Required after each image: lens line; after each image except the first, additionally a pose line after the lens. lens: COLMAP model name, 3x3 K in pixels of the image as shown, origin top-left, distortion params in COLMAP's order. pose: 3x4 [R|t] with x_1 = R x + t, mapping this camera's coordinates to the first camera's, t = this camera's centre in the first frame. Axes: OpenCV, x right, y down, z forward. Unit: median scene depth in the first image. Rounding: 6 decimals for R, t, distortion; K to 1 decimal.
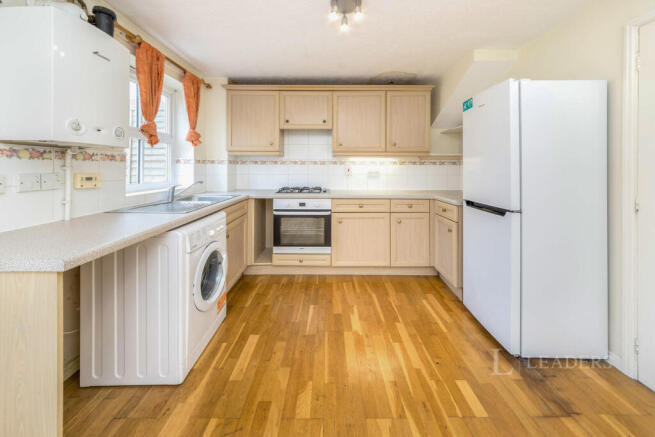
lens RADIAL K [[244.3, 0, 327.3], [0, 244.3, 168.2], [0, 0, 1]] dist [0.000269, 0.000047]
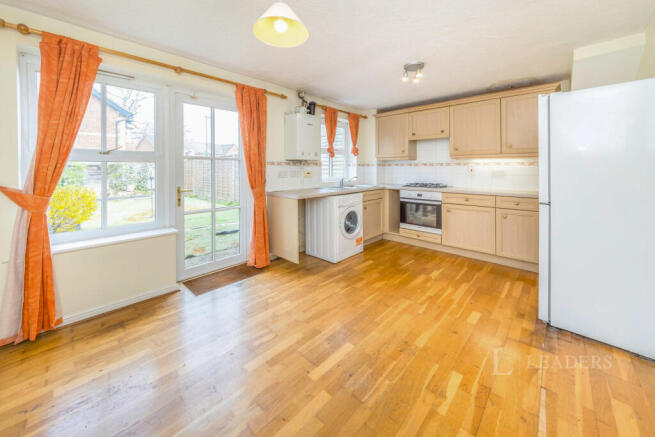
lens RADIAL K [[244.3, 0, 327.3], [0, 244.3, 168.2], [0, 0, 1]] dist [0.000269, 0.000047]
pose [[0.727485, -0.004955, -0.686106, 0.460912], [0.000802, 0.999979, -0.006370, 0.005145], [0.686123, 0.004084, 0.727474, -0.354345]]
